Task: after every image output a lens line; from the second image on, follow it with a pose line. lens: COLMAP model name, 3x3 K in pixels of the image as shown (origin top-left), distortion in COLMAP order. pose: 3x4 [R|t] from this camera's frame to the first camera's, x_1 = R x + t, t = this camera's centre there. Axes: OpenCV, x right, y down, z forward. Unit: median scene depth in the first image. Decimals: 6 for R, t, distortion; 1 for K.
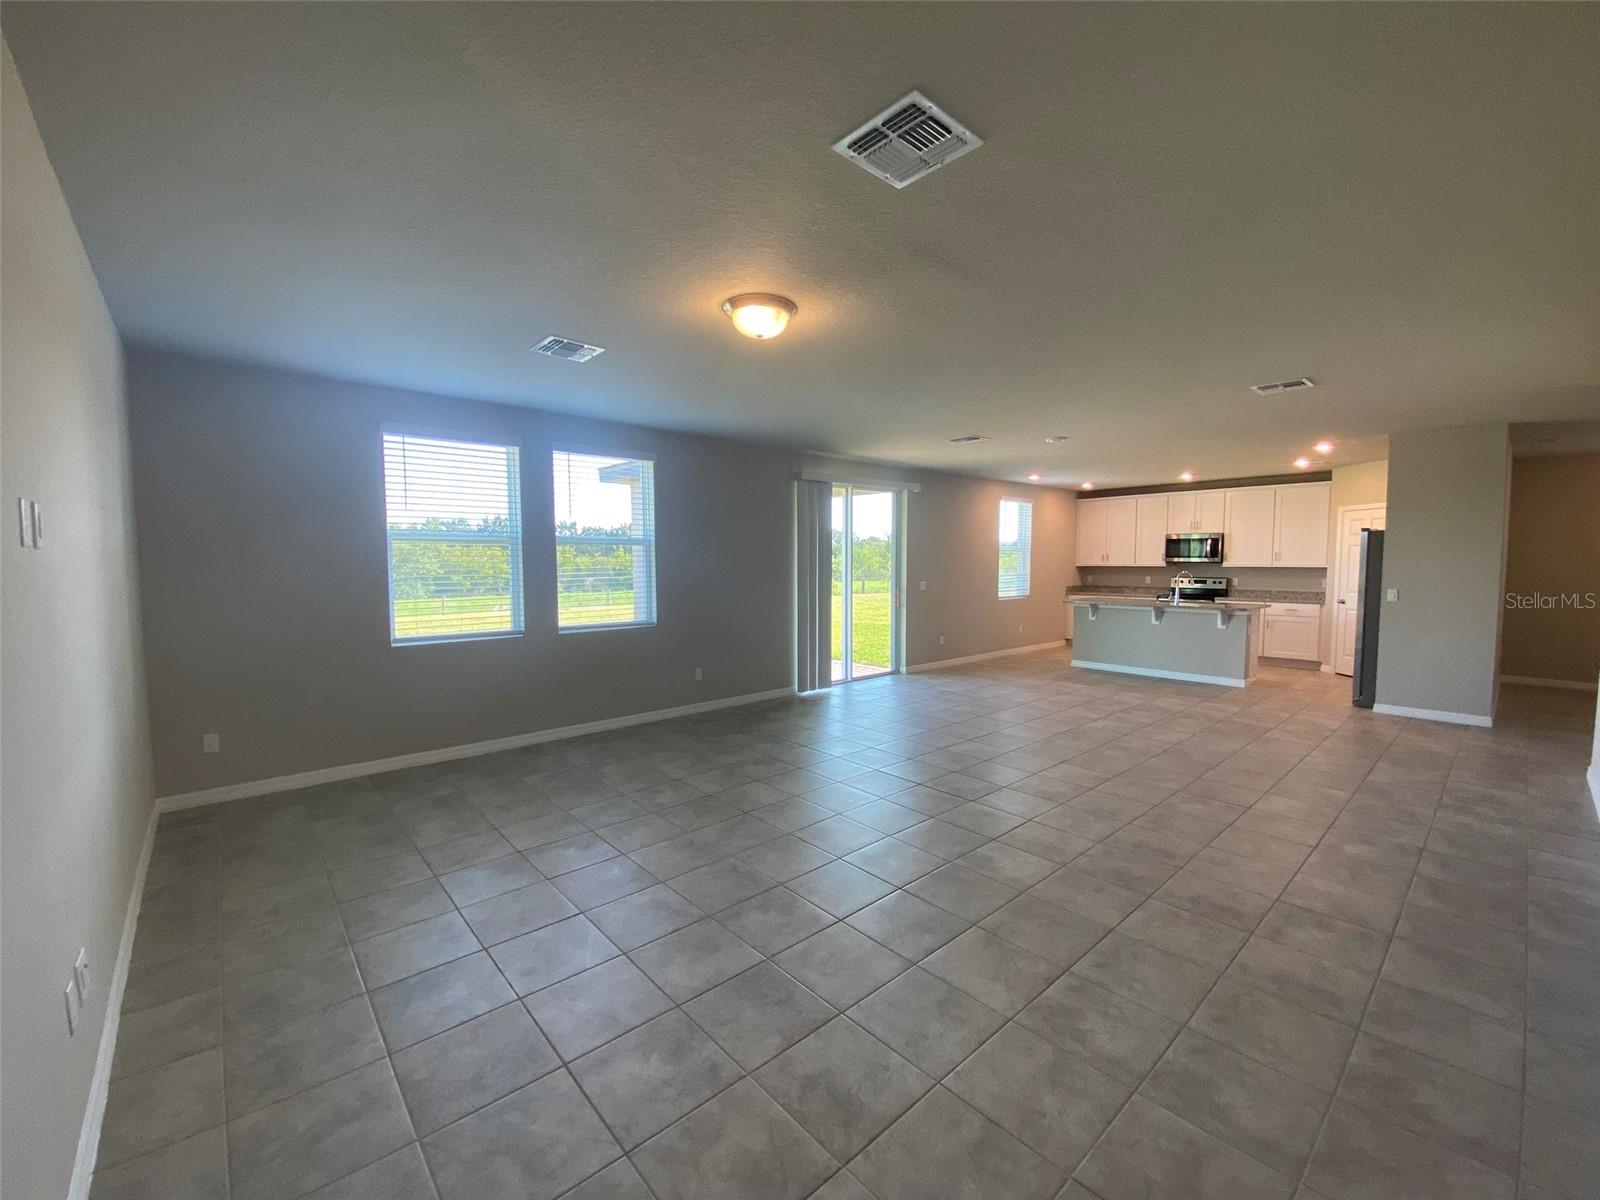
lens RADIAL K [[648.1, 0, 799.4], [0, 648.1, 608.2], [0, 0, 1]] dist [0.000045, -0.005352]
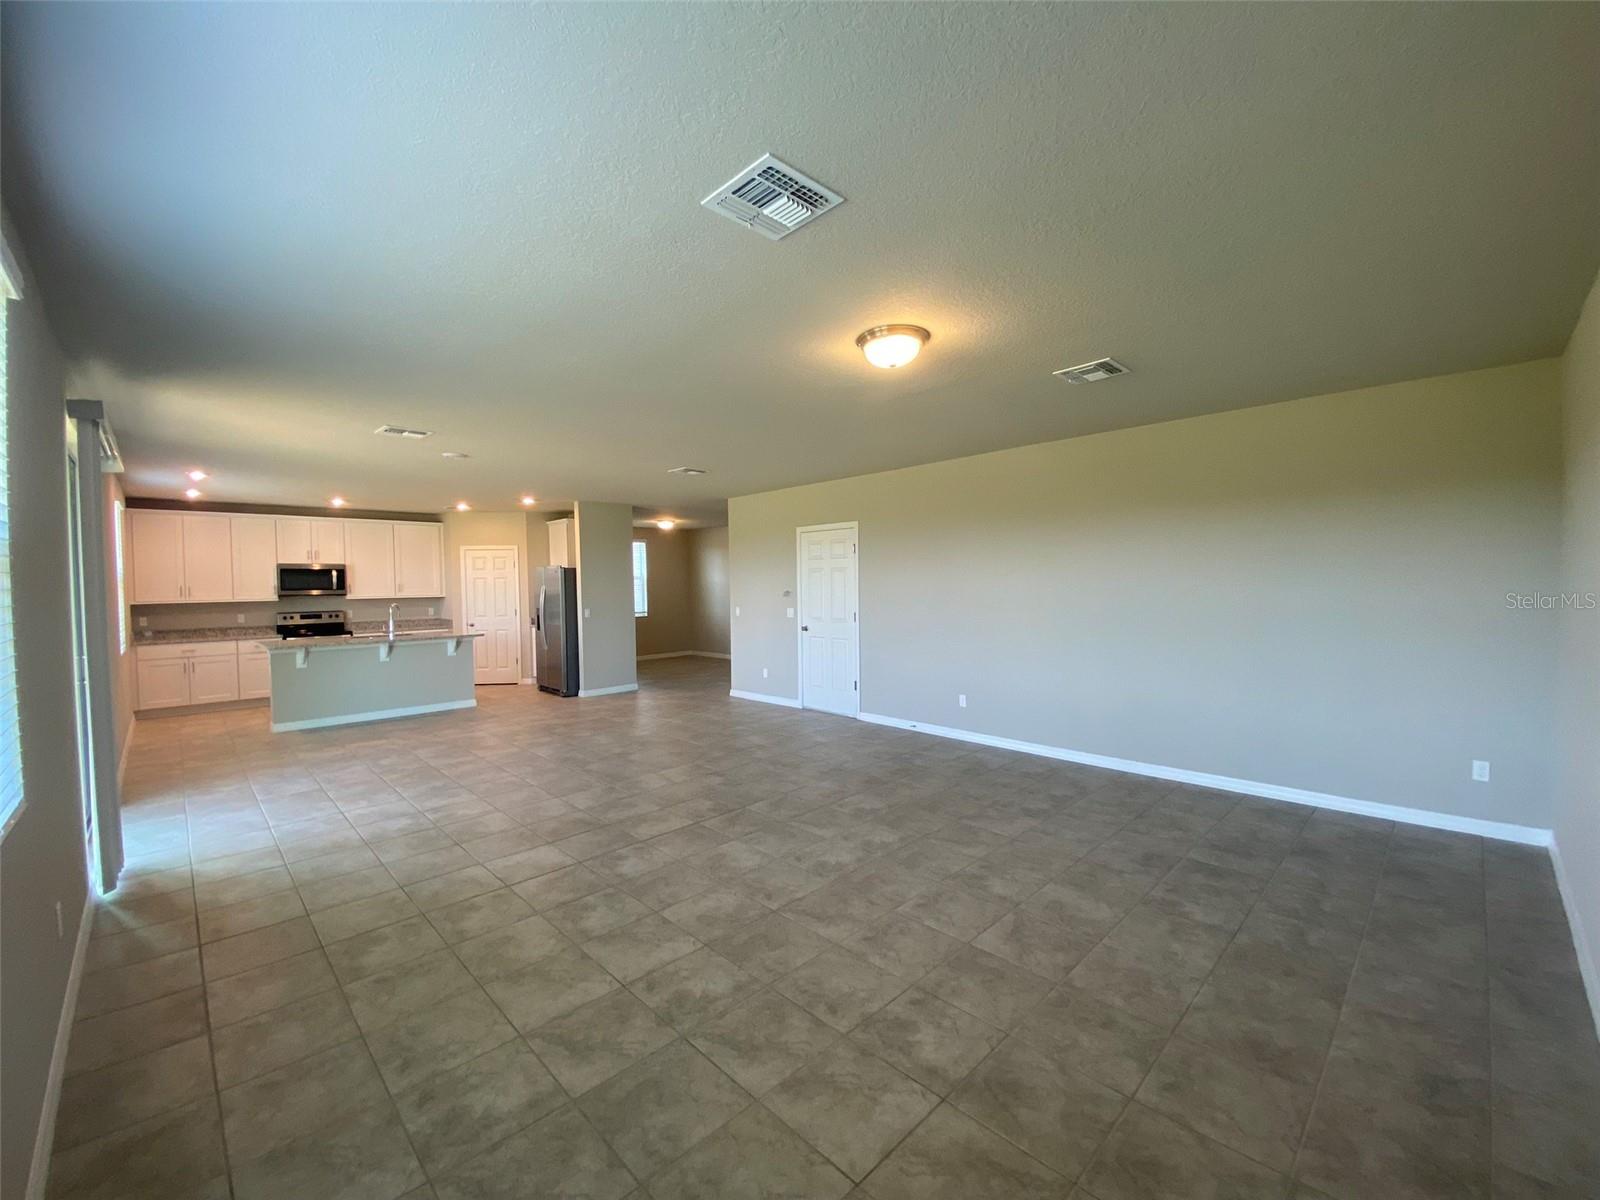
lens RADIAL K [[648.1, 0, 791.3], [0, 648.1, 602.1], [0, 0, 1]] dist [0.000045, -0.005352]
pose [[-0.040844, -0.029211, 0.998738, -0.572707], [0.093202, 0.995103, 0.032917, -0.051252], [-0.994809, 0.094429, -0.037921, 0.656381]]
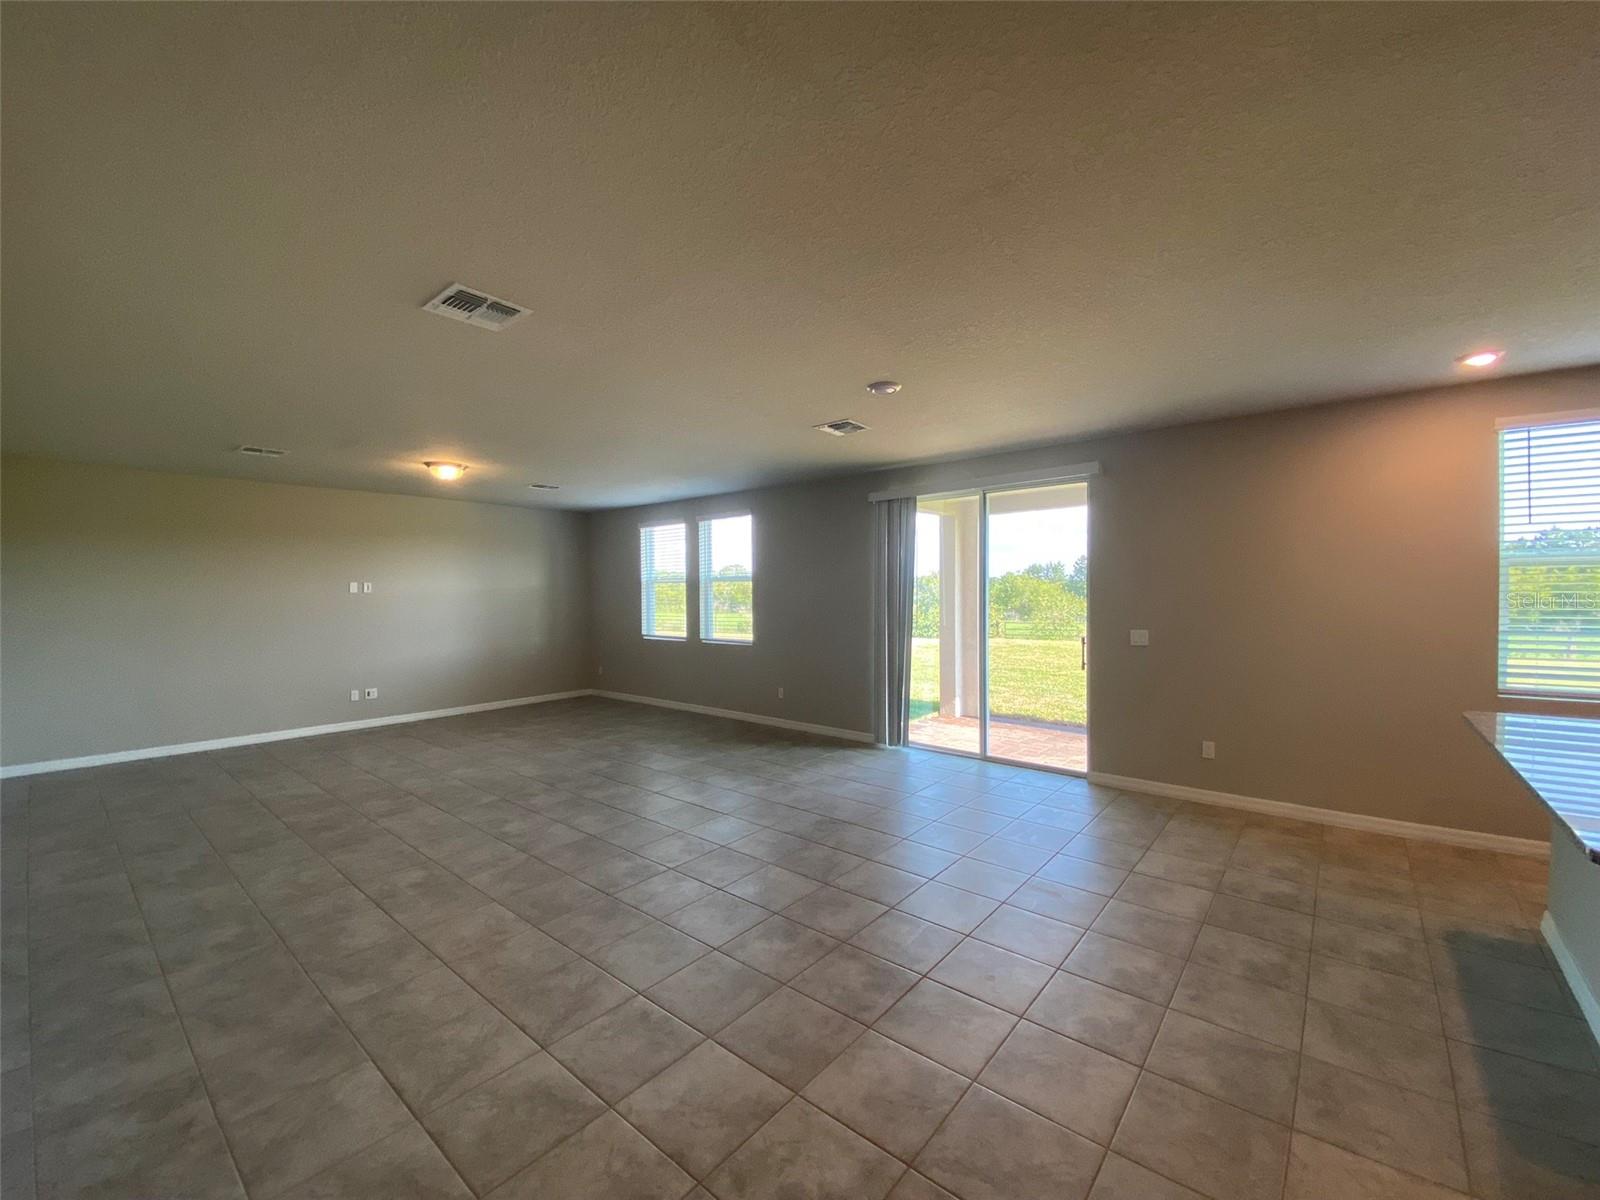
lens RADIAL K [[648.1, 0, 796.2], [0, 648.1, 594.5], [0, 0, 1]] dist [0.000045, -0.005352]
pose [[0.146056, 0.006943, -0.989252, 1.077122], [-0.070446, 0.997510, -0.003400, -0.076784], [0.986765, 0.070185, 0.146181, 0.939851]]
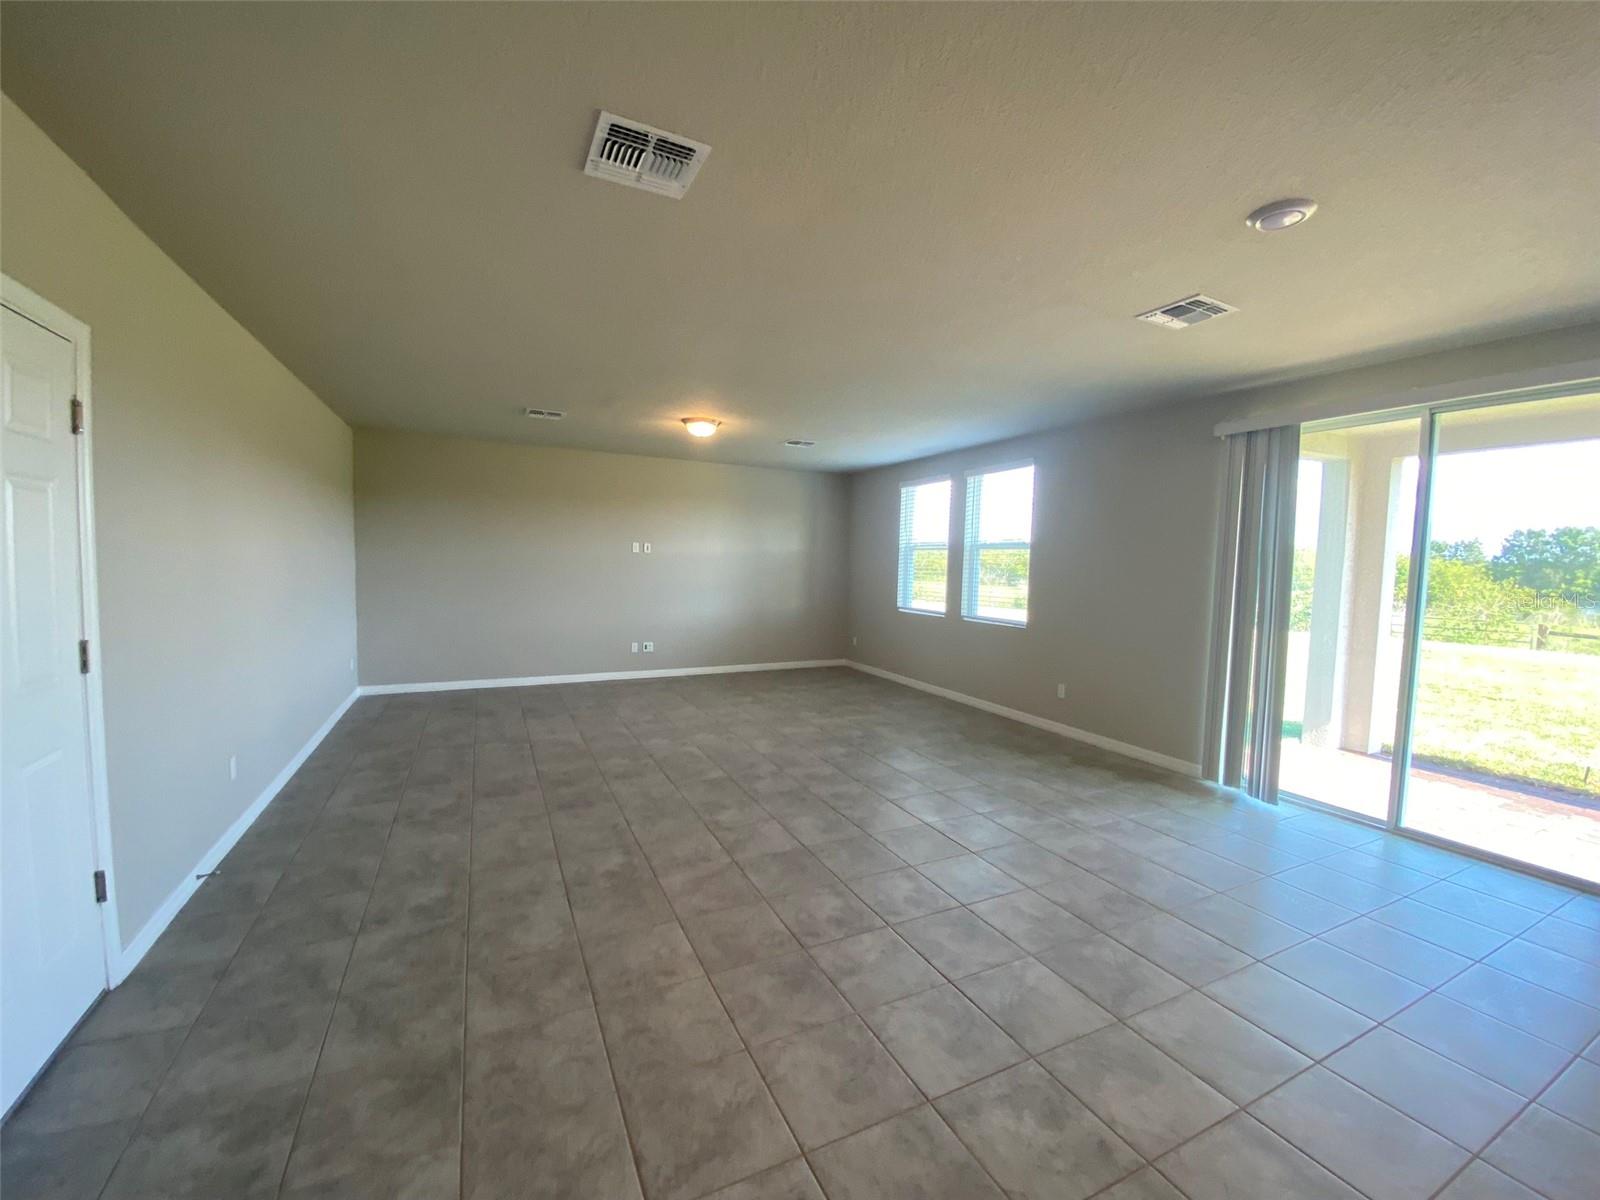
lens RADIAL K [[648.1, 0, 793.6], [0, 648.1, 600.7], [0, 0, 1]] dist [0.000045, -0.005352]
pose [[-0.274008, 0.058243, -0.959962, 0.897486], [-0.097136, 0.991384, 0.087875, -0.073563], [0.956809, 0.117326, -0.265990, 0.961420]]
